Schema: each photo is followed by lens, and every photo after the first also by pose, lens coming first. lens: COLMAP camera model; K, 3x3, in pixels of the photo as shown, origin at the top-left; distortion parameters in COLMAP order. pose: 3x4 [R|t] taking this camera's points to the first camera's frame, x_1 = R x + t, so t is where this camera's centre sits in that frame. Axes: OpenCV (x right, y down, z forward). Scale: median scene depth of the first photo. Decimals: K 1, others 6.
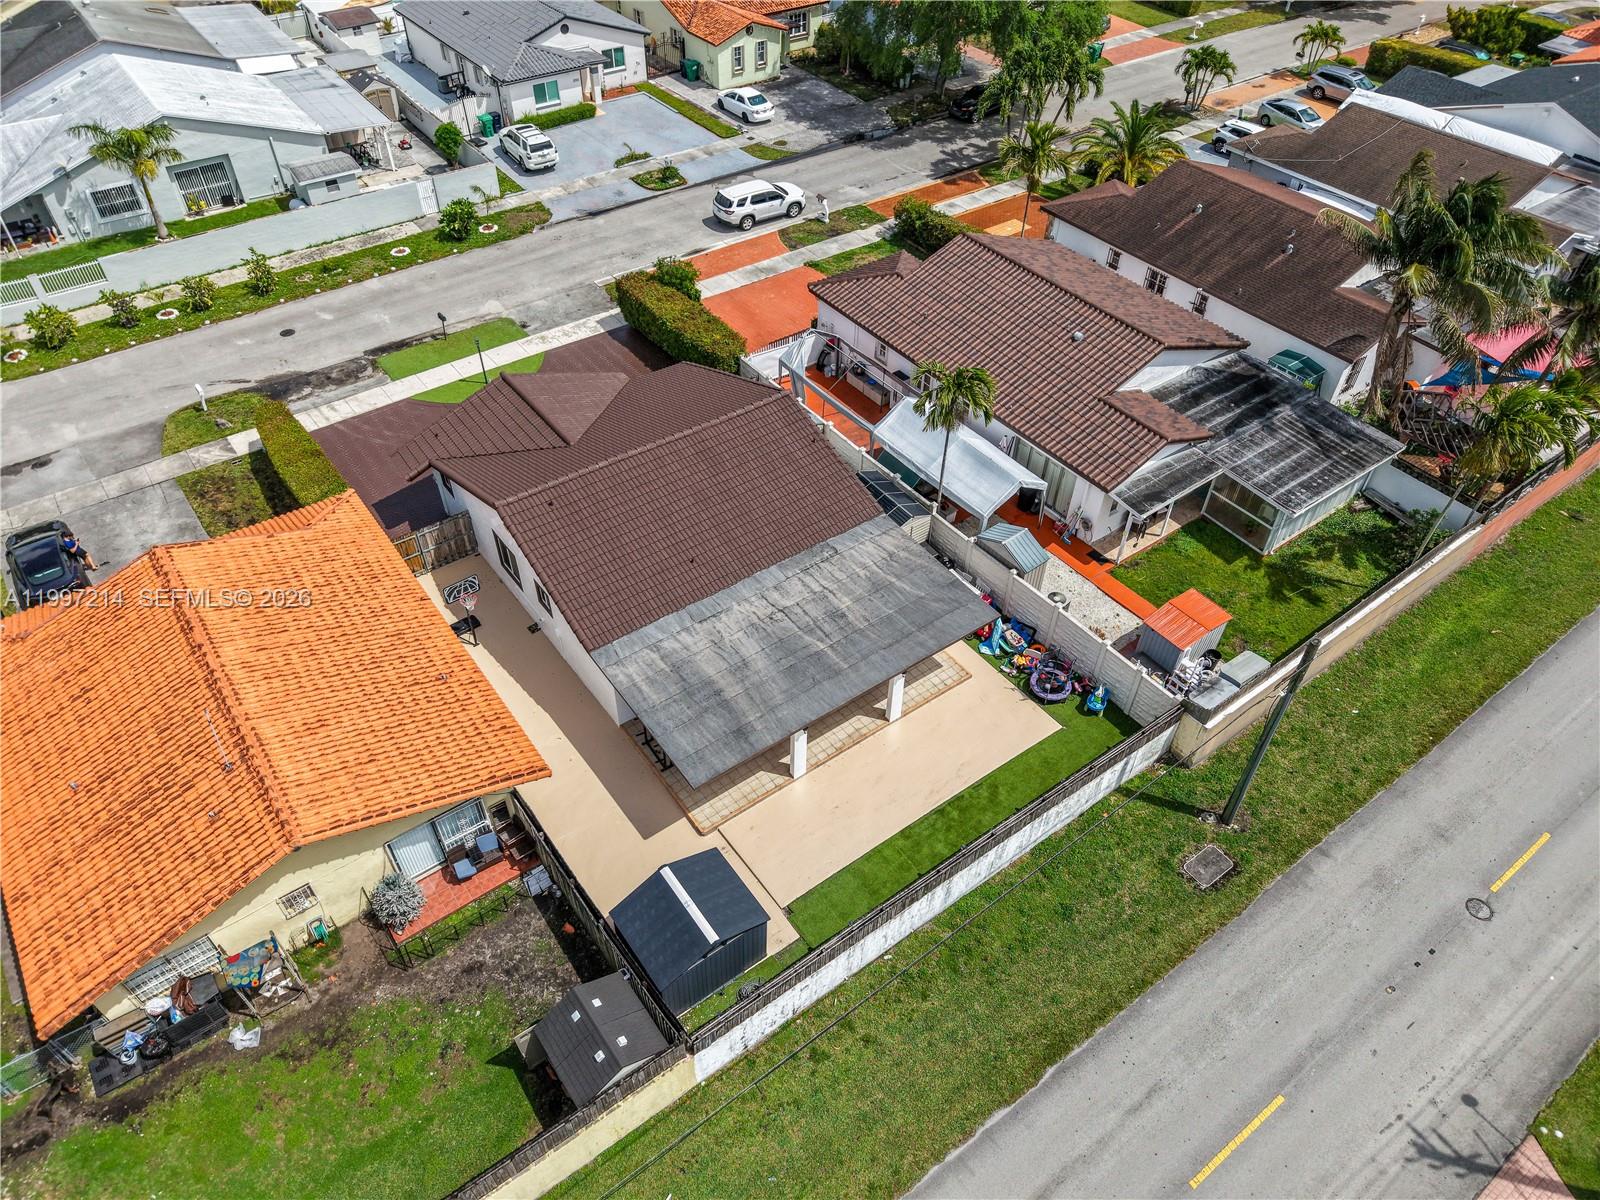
lens RADIAL K [[1065.6, 0, 799.2], [0, 1065.6, 608.9], [0, 0, 1]] dist [0.020246, -0.017851]
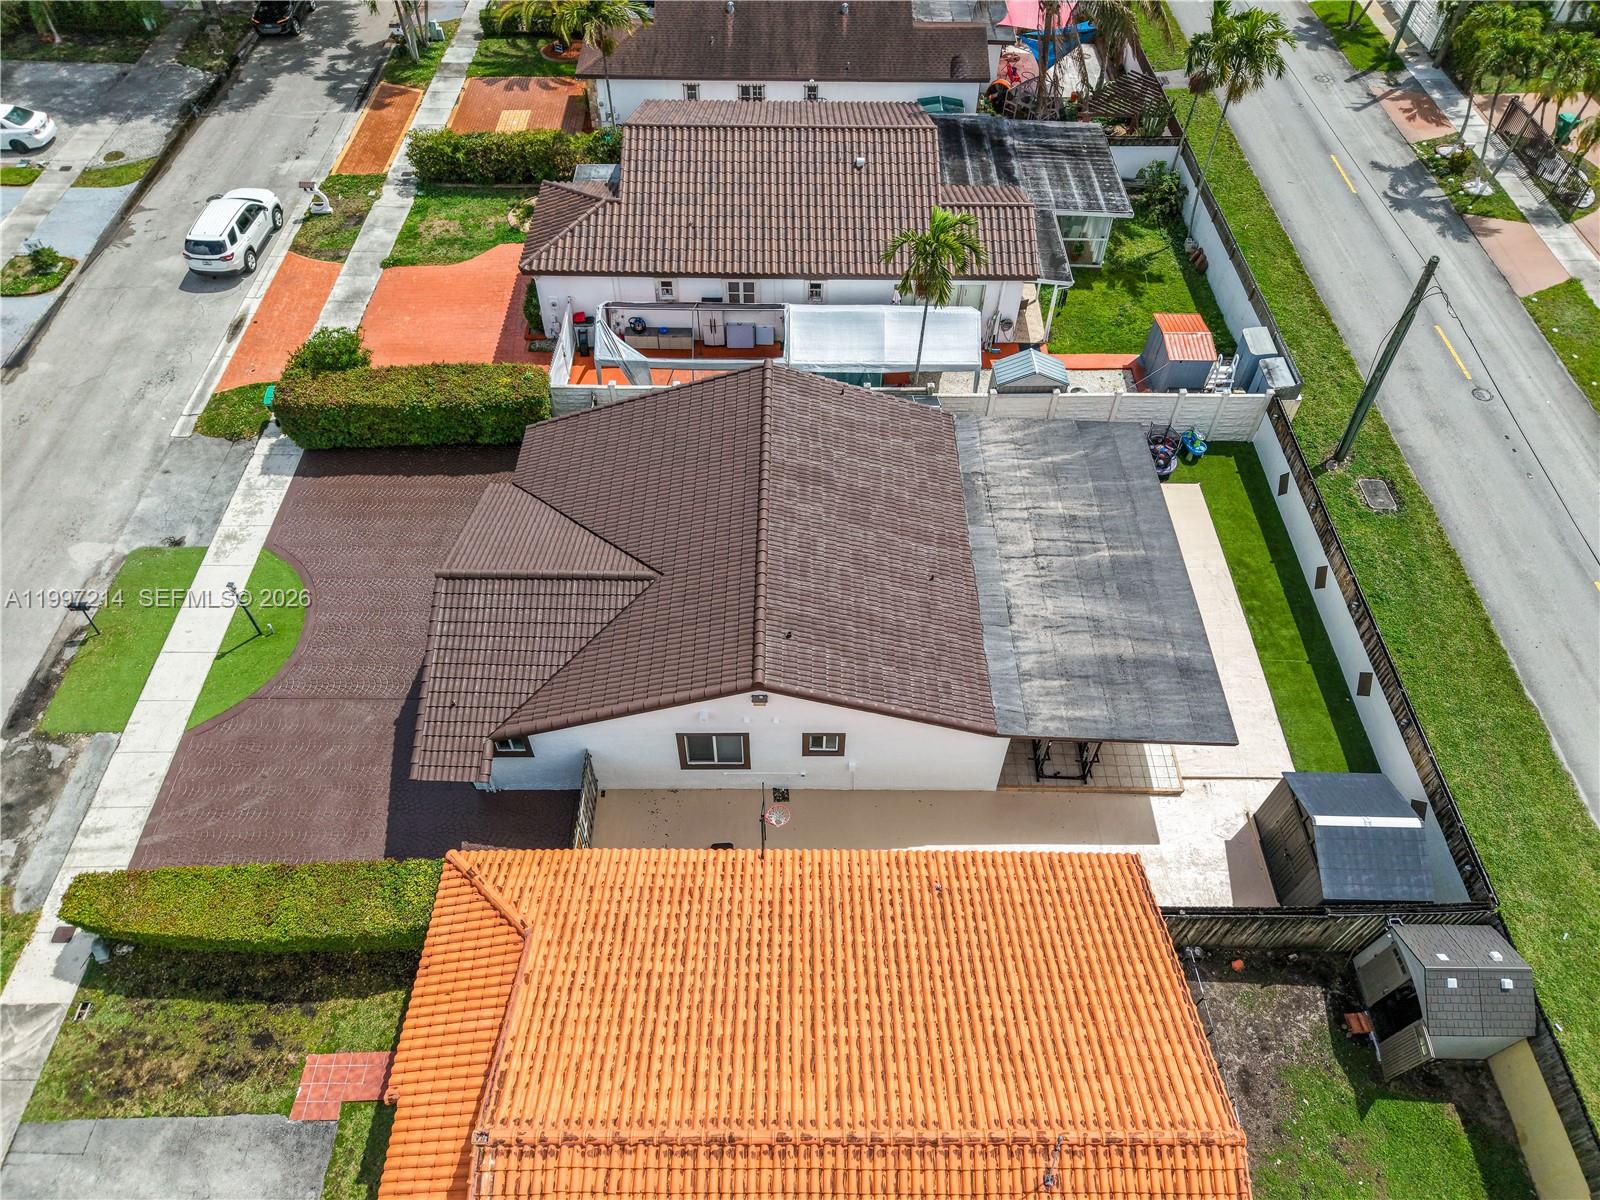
lens RADIAL K [[1065.6, 0, 799.2], [0, 1065.6, 608.9], [0, 0, 1]] dist [0.020246, -0.017851]
pose [[0.593278, -0.629885, 0.501264, -0.409557], [0.565034, 0.769363, 0.298022, -0.229238], [-0.573374, 0.106421, 0.812353, 0.284770]]
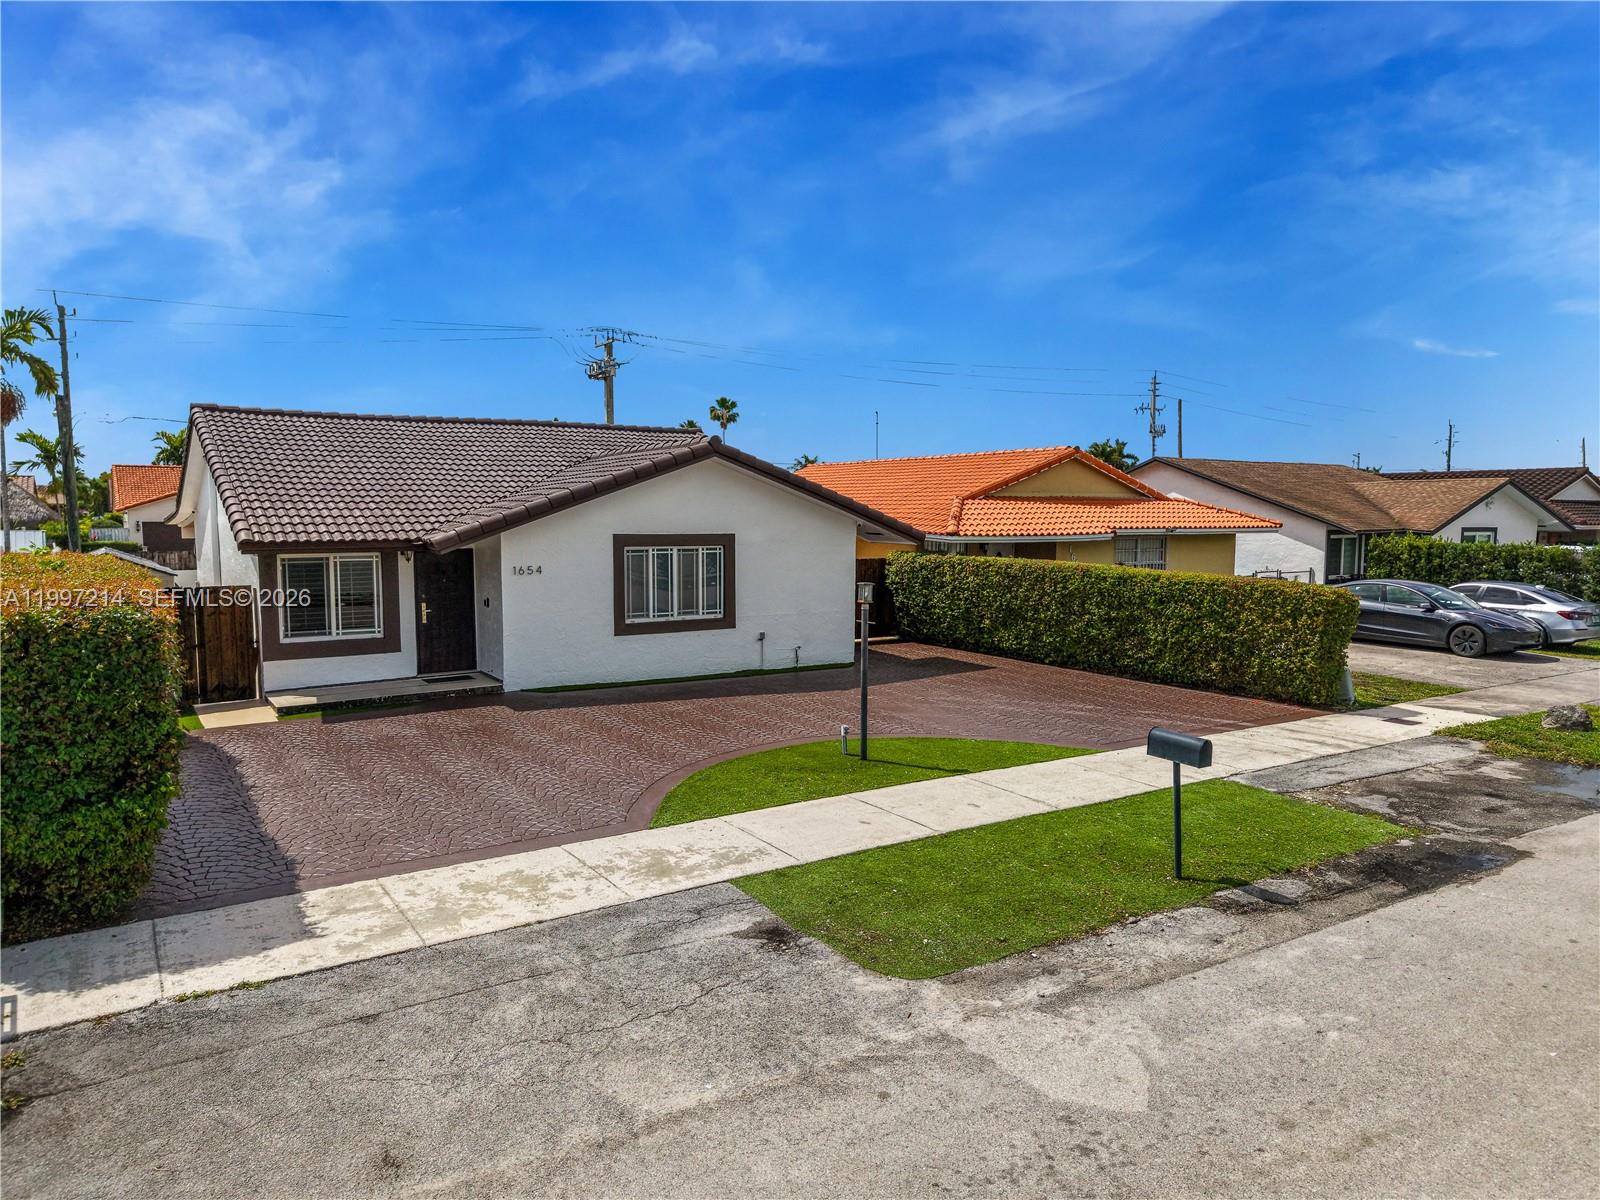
lens RADIAL K [[1065.6, 0, 799.2], [0, 1065.6, 608.9], [0, 0, 1]] dist [0.020246, -0.017851]
pose [[-0.998021, -0.022621, 0.058669, -0.287743], [0.030447, 0.642528, 0.765657, -0.444913], [-0.055016, 0.765929, -0.640567, 1.137315]]
